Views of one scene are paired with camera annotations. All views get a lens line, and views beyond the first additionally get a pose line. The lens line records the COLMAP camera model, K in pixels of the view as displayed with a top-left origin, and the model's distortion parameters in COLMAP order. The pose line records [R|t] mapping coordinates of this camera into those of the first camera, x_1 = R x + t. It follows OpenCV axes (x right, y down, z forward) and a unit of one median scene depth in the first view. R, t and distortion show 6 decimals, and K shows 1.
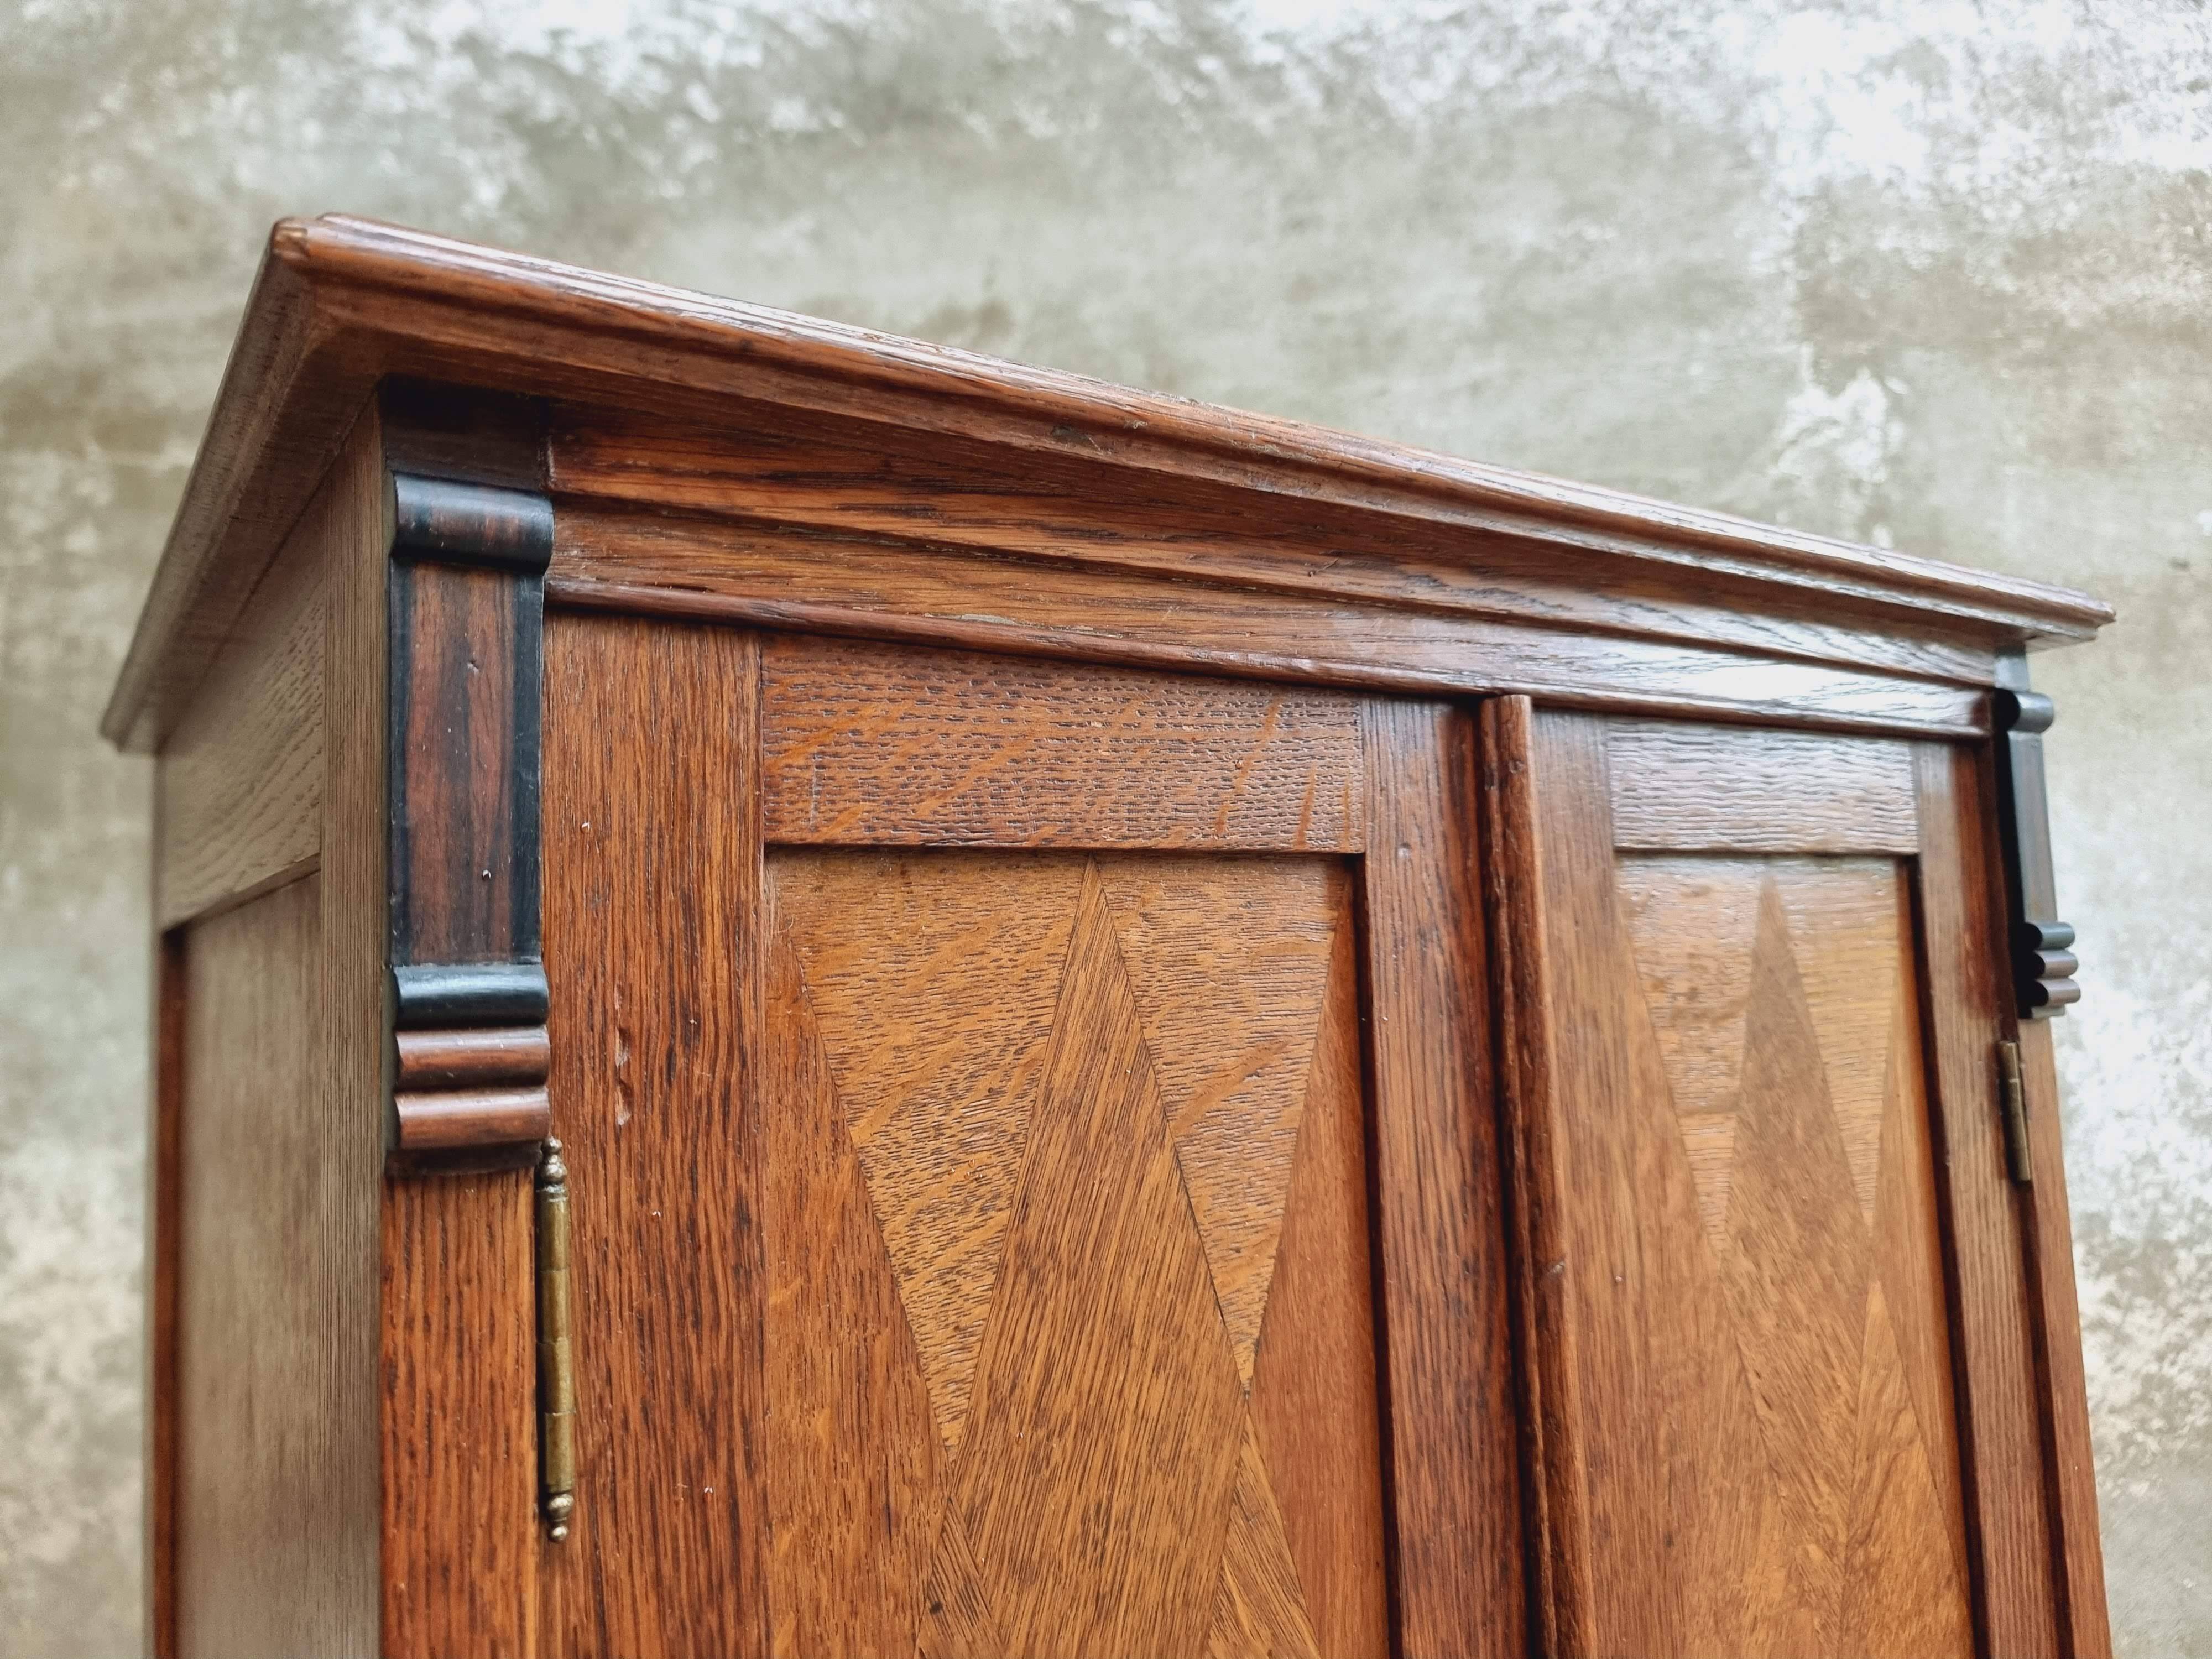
lens RADIAL K [[1584.0, 0, 1099.5], [0, 1584.0, 828.3], [0, 0, 1]] dist [0.039975, -0.044163]
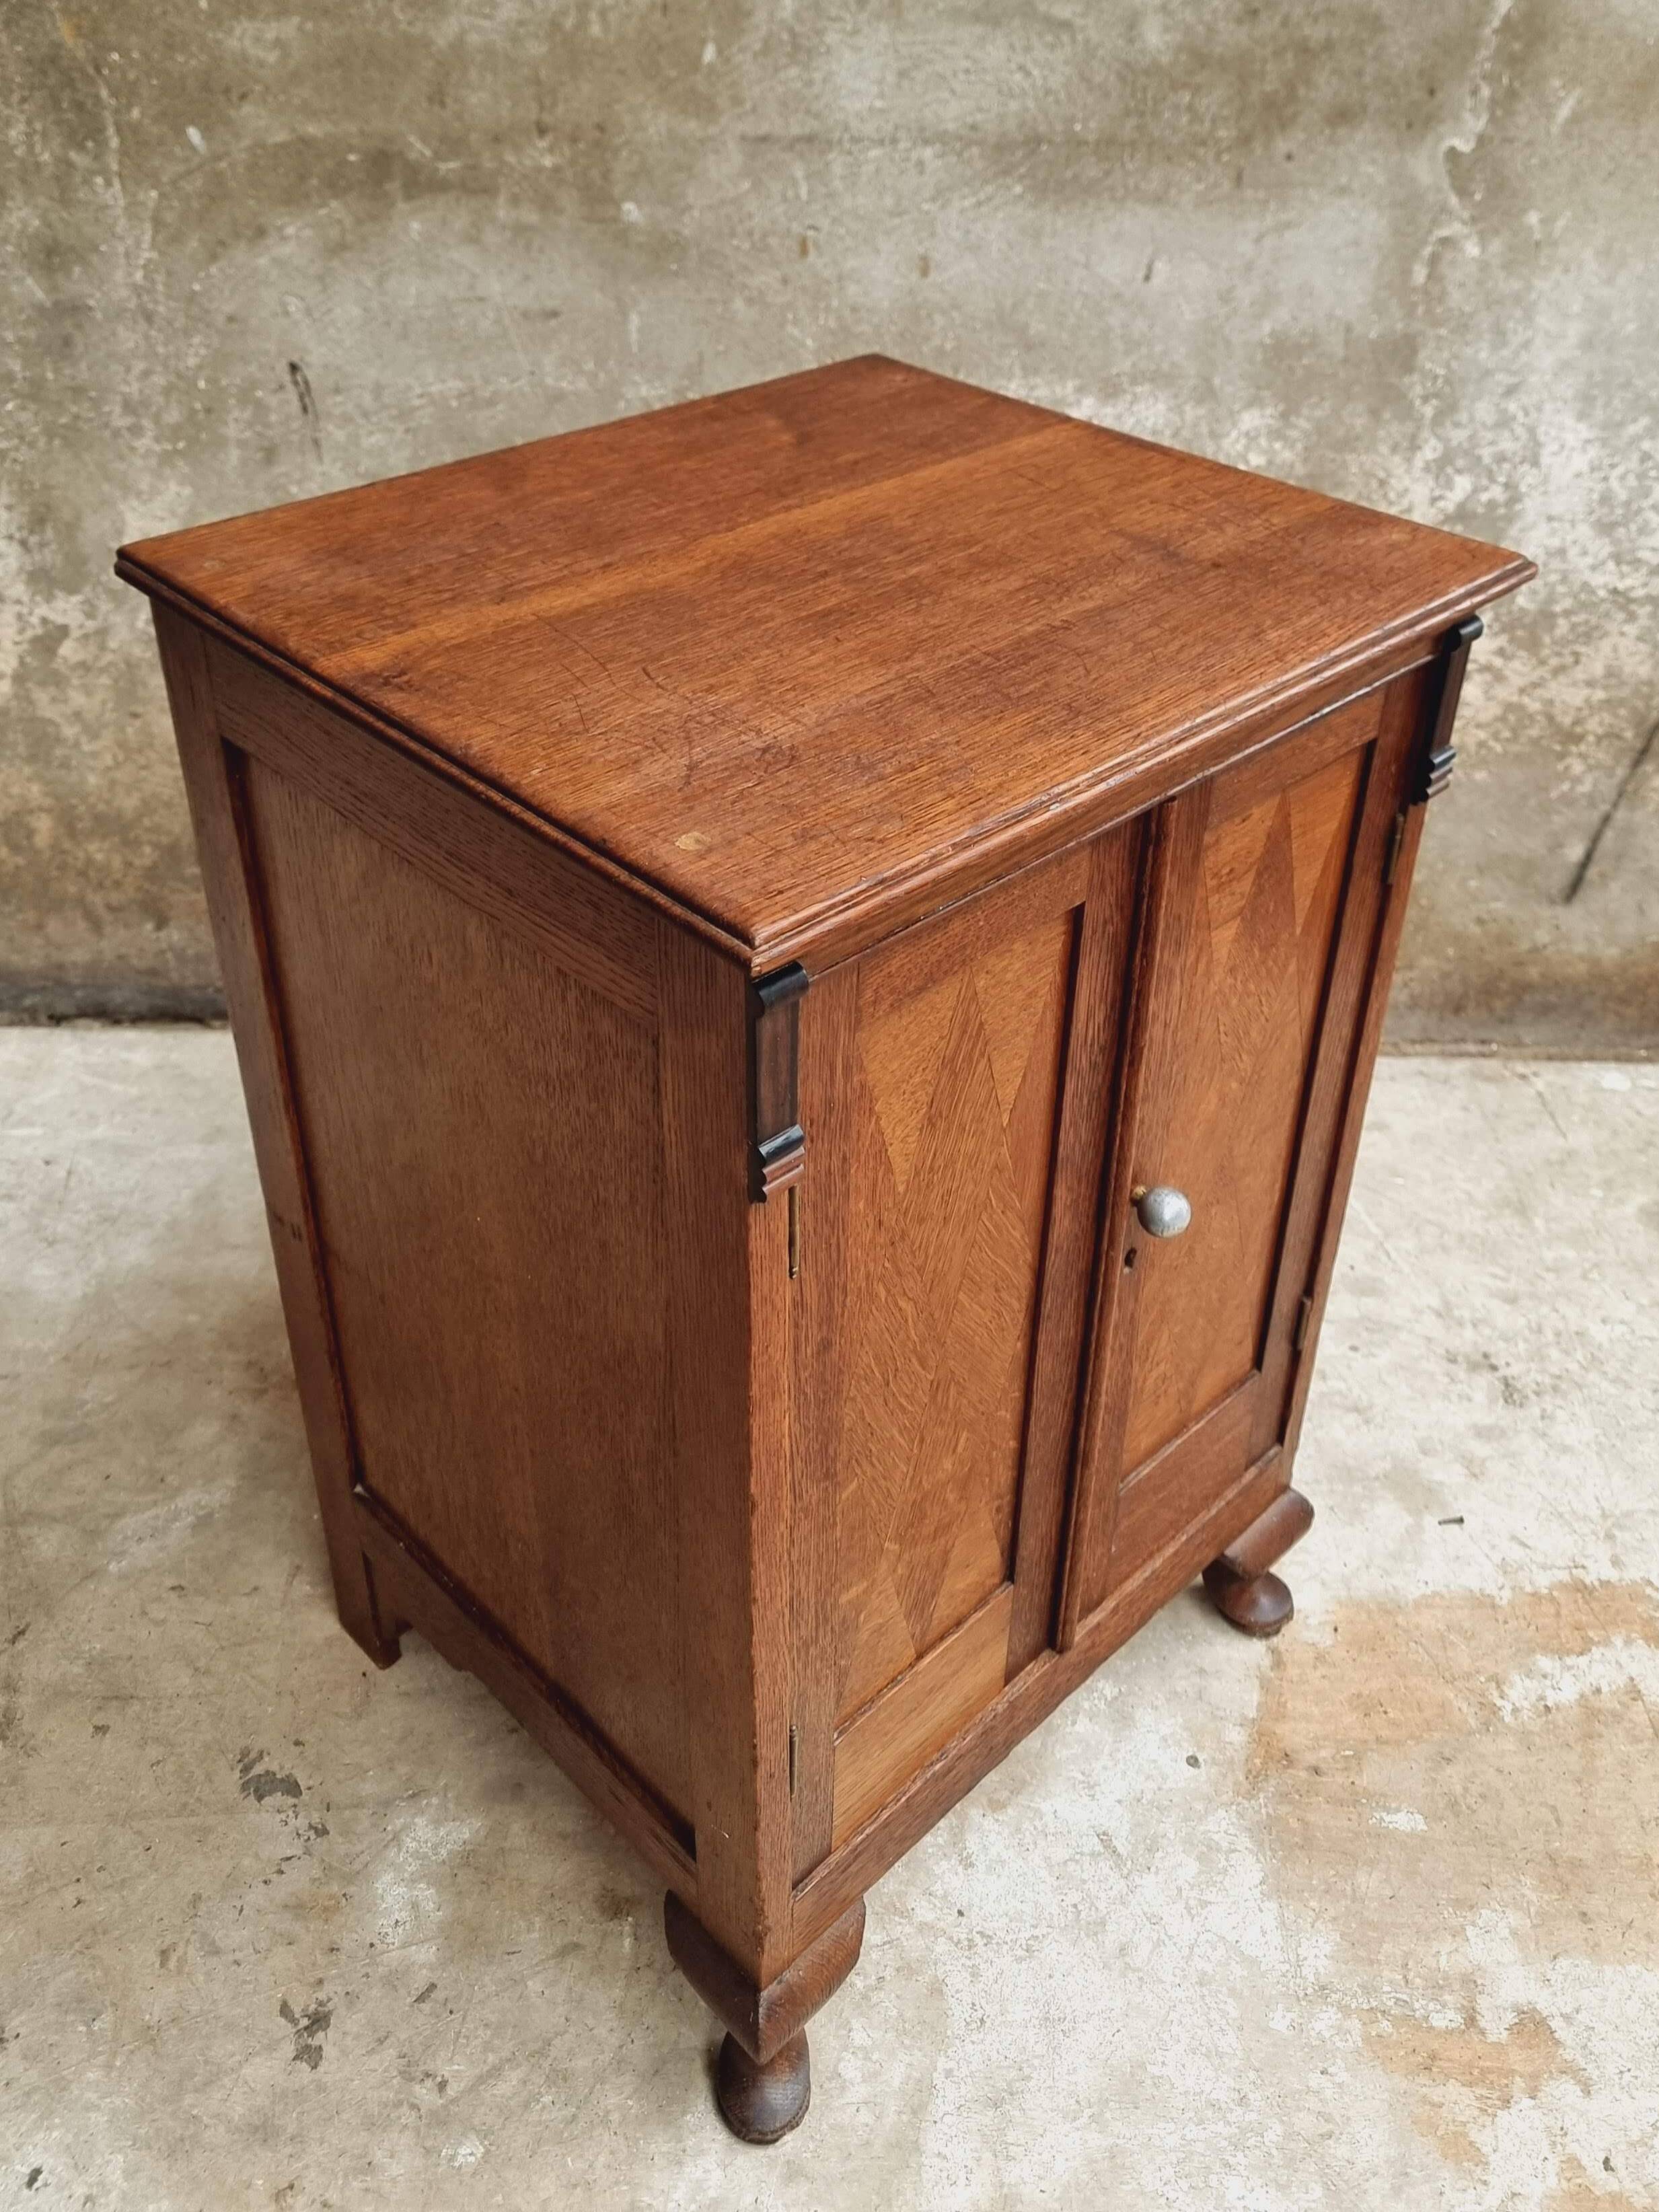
lens RADIAL K [[1907.9, 0, 846.4], [0, 1907.9, 880.8], [0, 0, 1]] dist [0.059316, -0.050833]
pose [[0.984001, -0.037941, 0.174075, -0.416798], [-0.073860, 0.802273, 0.592370, -1.076475], [-0.162131, -0.595750, 0.786636, -0.624823]]
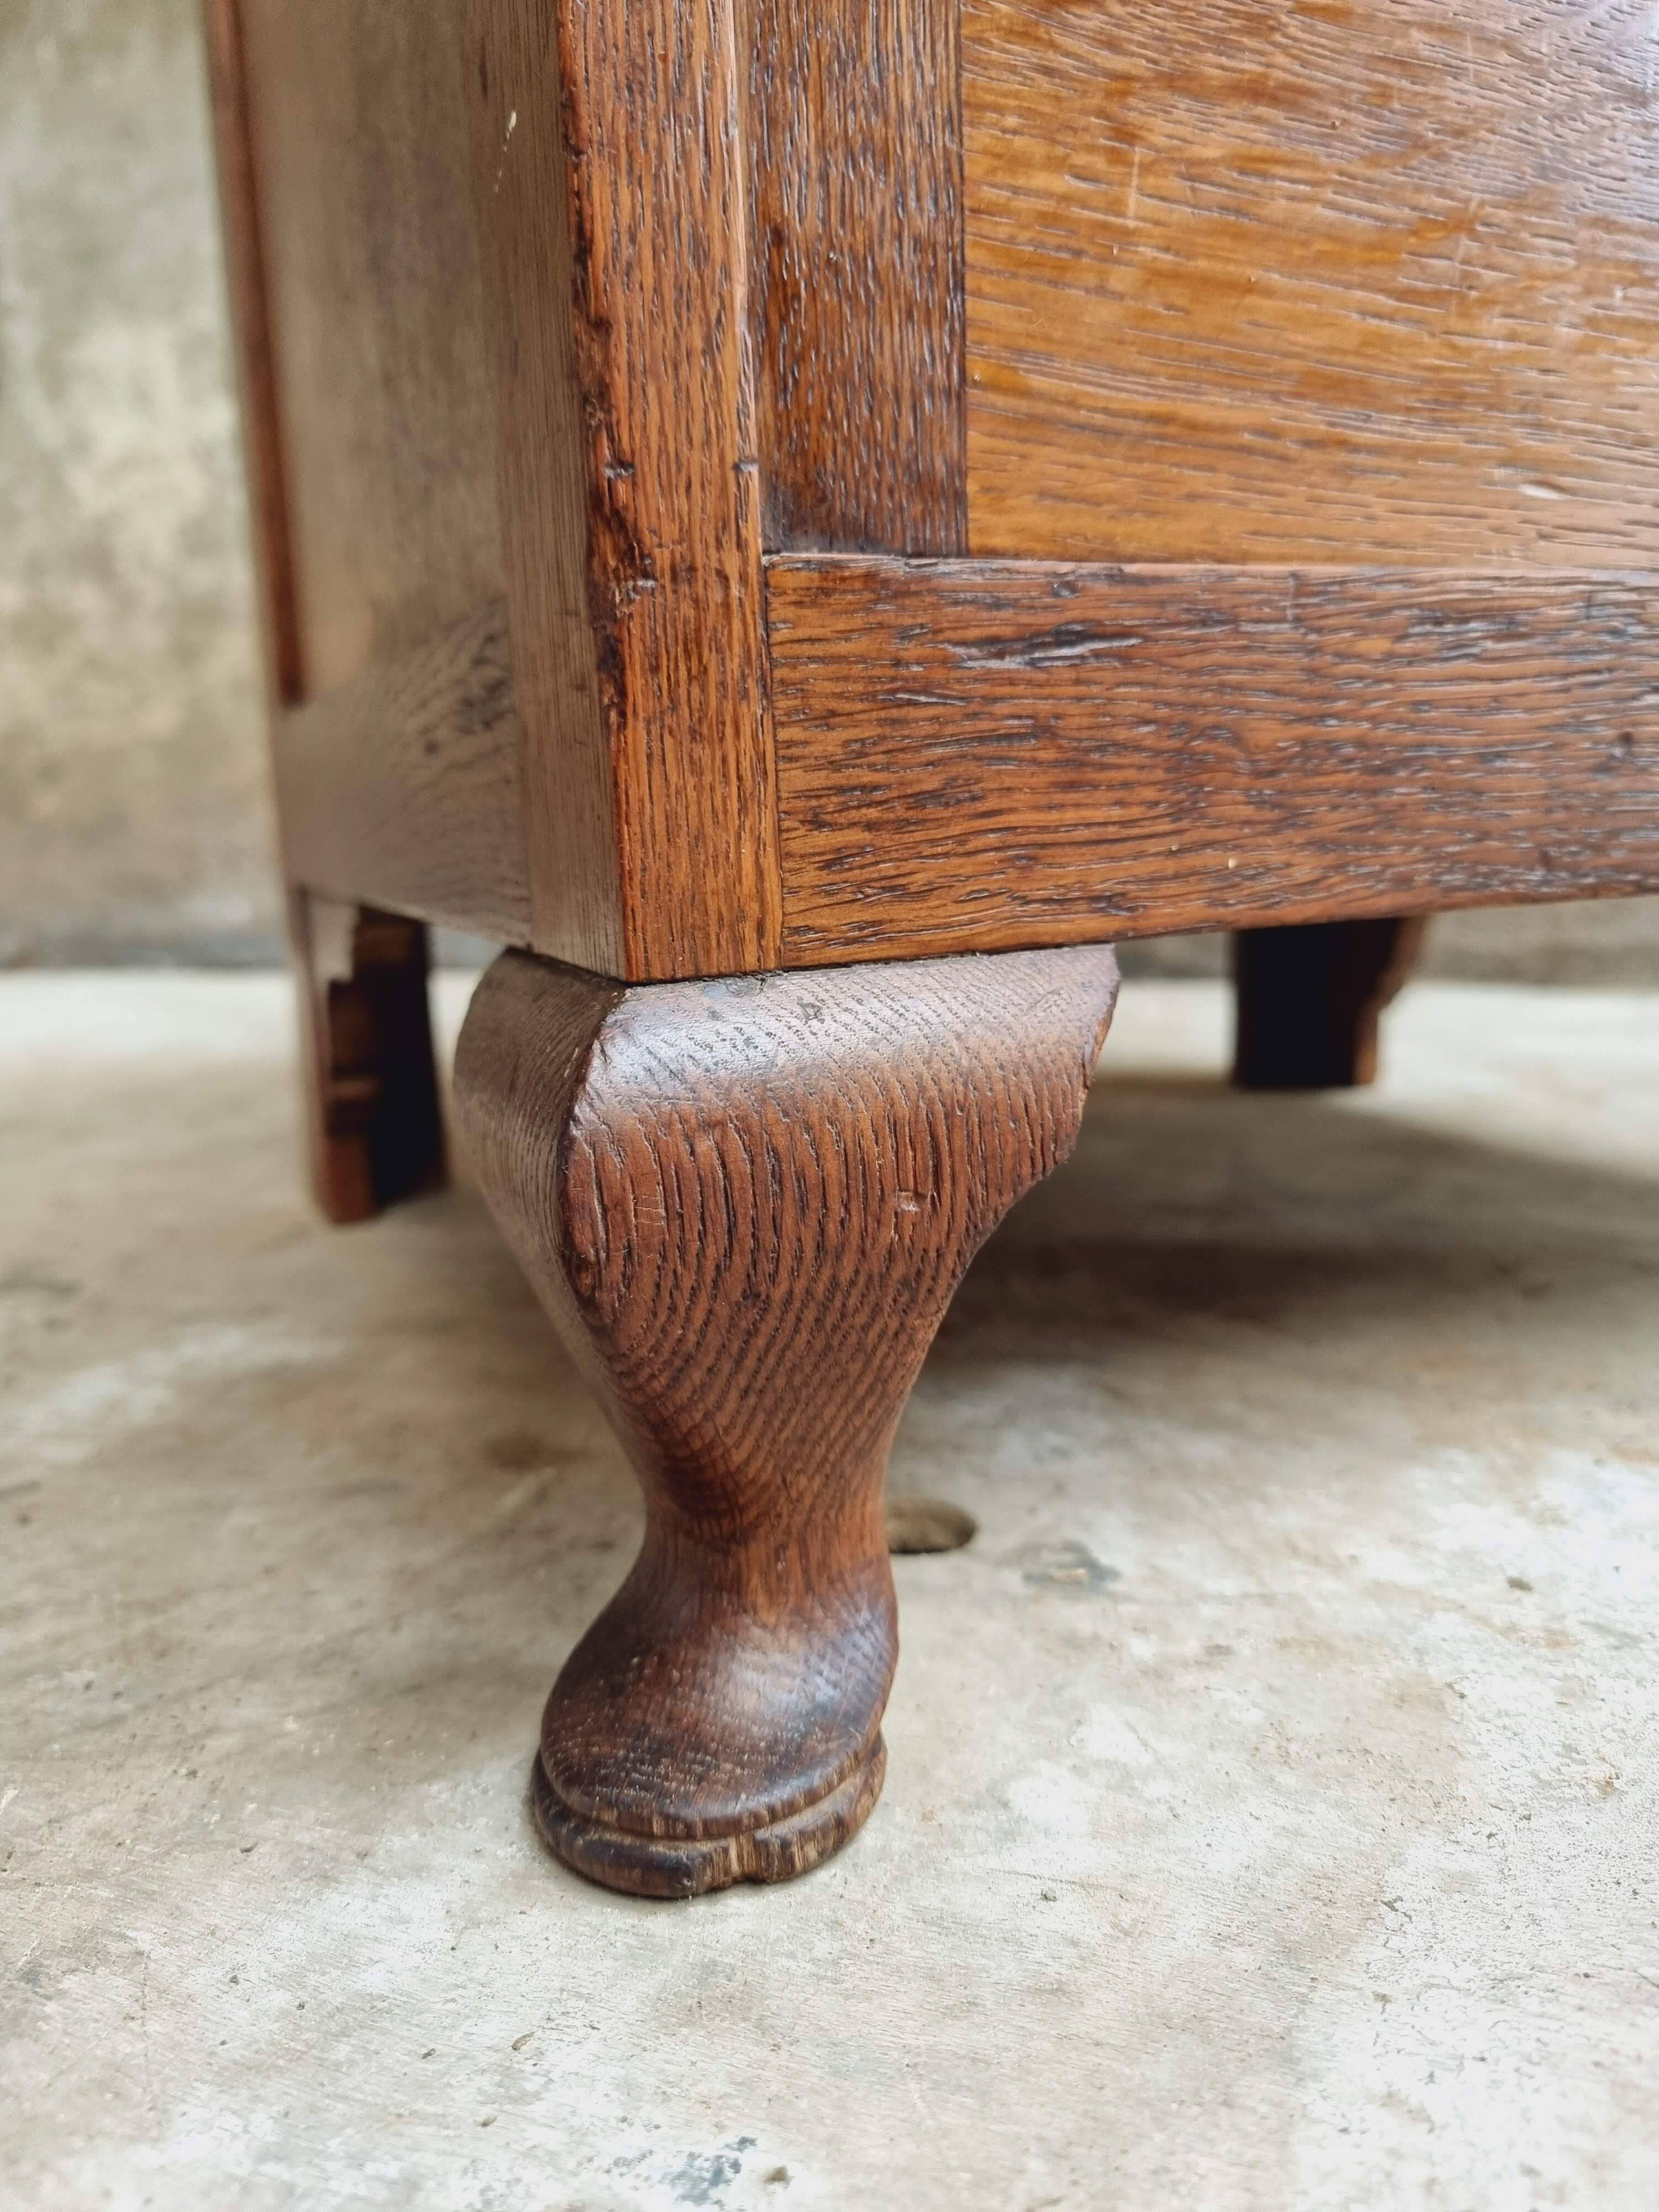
lens RADIAL K [[1615.6, 0, 793.4], [0, 1615.6, 1107.3], [0, 0, 1]] dist [-0.016214, -0.007356]
pose [[0.979711, 0.038844, -0.196615, -0.029173], [0.018039, 0.959965, 0.279539, 1.219970], [0.199601, -0.277415, 0.939787, -0.043290]]
